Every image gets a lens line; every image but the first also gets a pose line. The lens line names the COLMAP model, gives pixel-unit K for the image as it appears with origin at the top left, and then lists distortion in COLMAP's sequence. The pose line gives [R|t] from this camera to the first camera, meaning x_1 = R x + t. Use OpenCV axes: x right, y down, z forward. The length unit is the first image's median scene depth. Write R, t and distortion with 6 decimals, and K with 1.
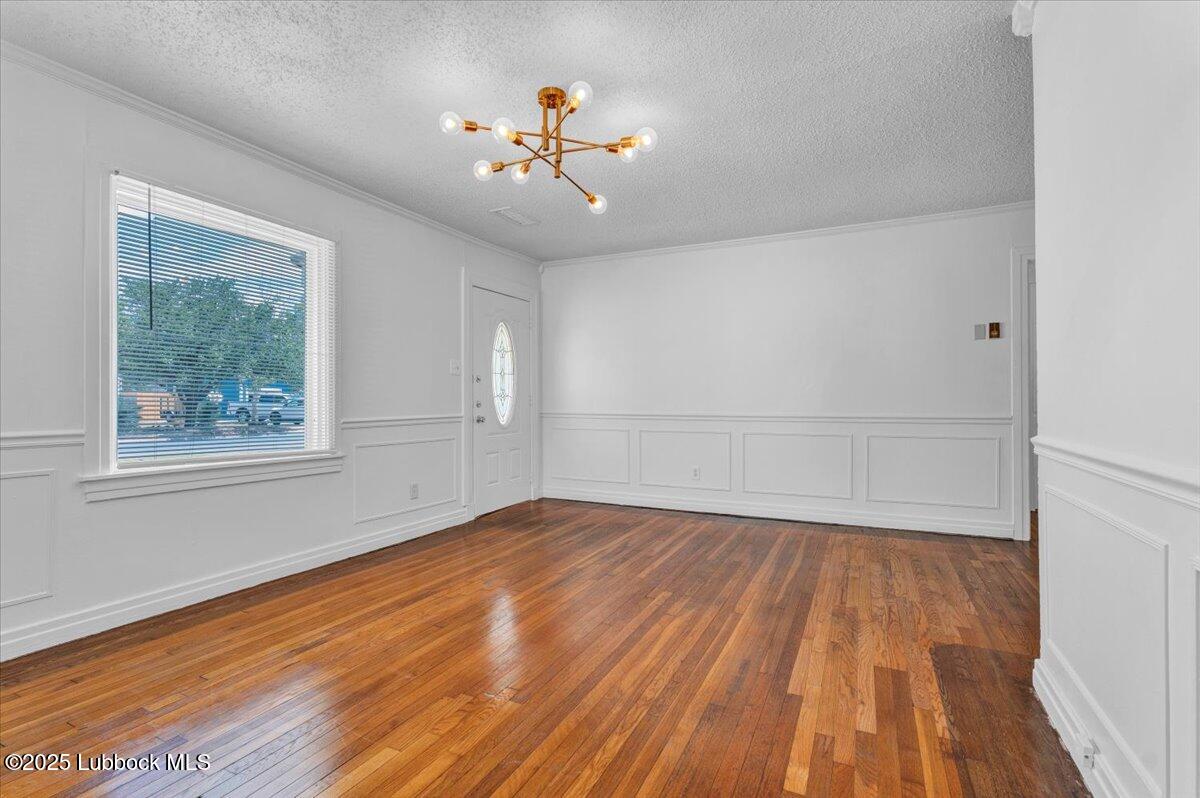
lens RADIAL K [[557.3, 0, 603.8], [0, 557.3, 399.8], [0, 0, 1]] dist [0.003929, 0.001426]
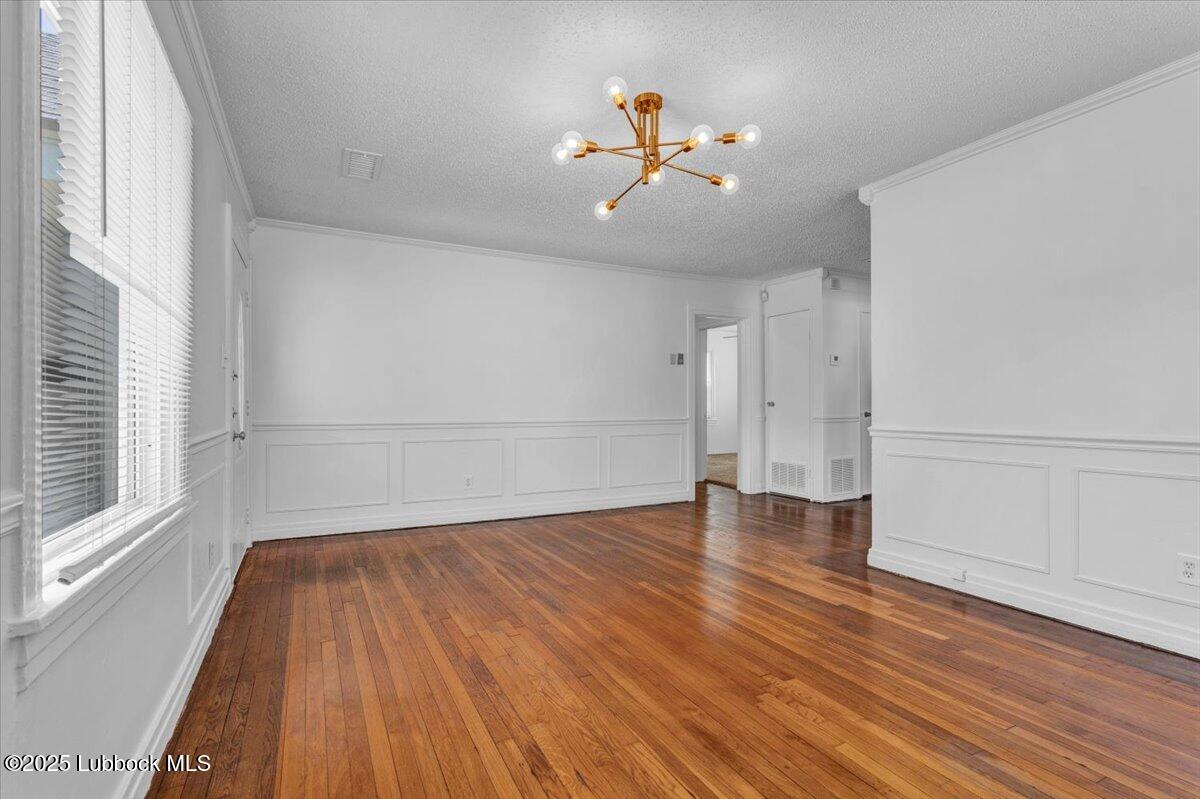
lens RADIAL K [[557.3, 0, 601.9], [0, 557.3, 405.9], [0, 0, 1]] dist [0.003929, 0.001426]
pose [[0.603522, 0.002848, 0.797341, -0.692642], [-0.000572, 0.999995, -0.003139, 0.002692], [-0.797346, 0.001439, 0.603520, 0.344885]]
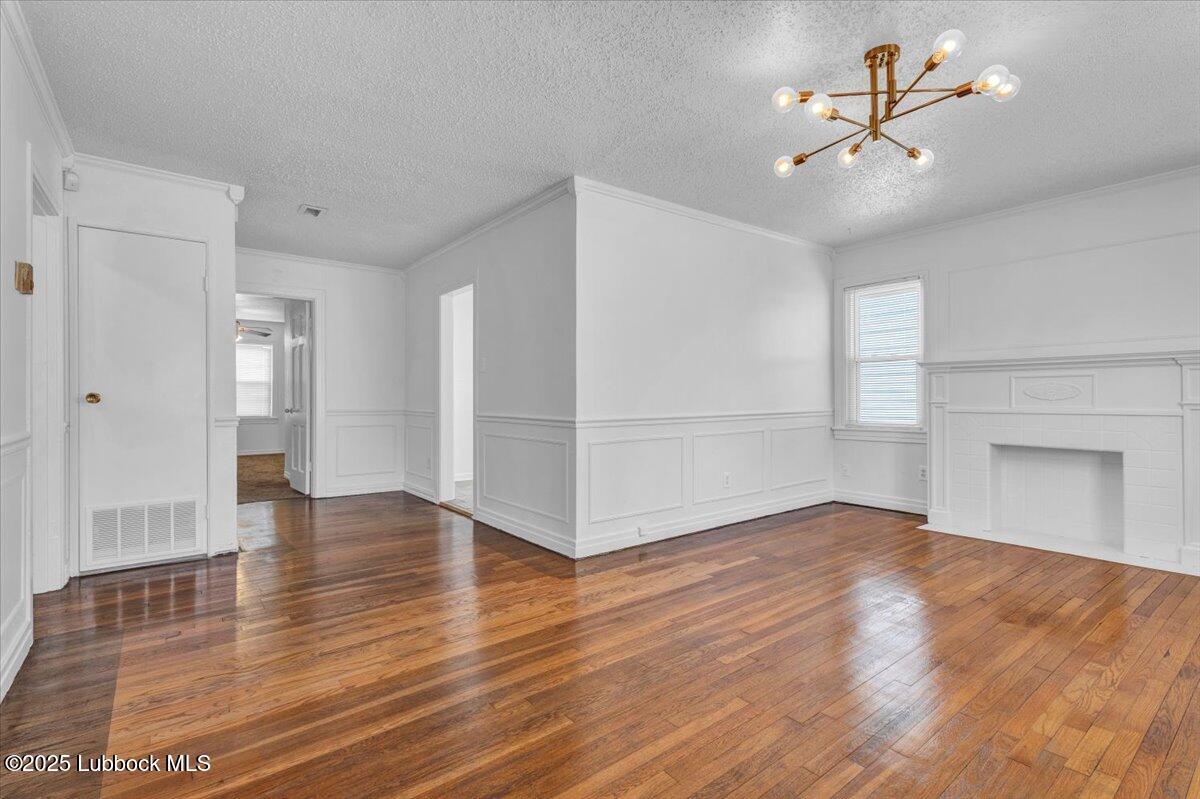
lens RADIAL K [[557.3, 0, 602.9], [0, 557.3, 394.2], [0, 0, 1]] dist [0.003929, 0.001426]
pose [[-0.893990, 0.010012, 0.447976, -0.066259], [0.008092, 0.999948, -0.006199, -0.000953], [-0.448015, -0.001917, -0.894024, 1.482664]]
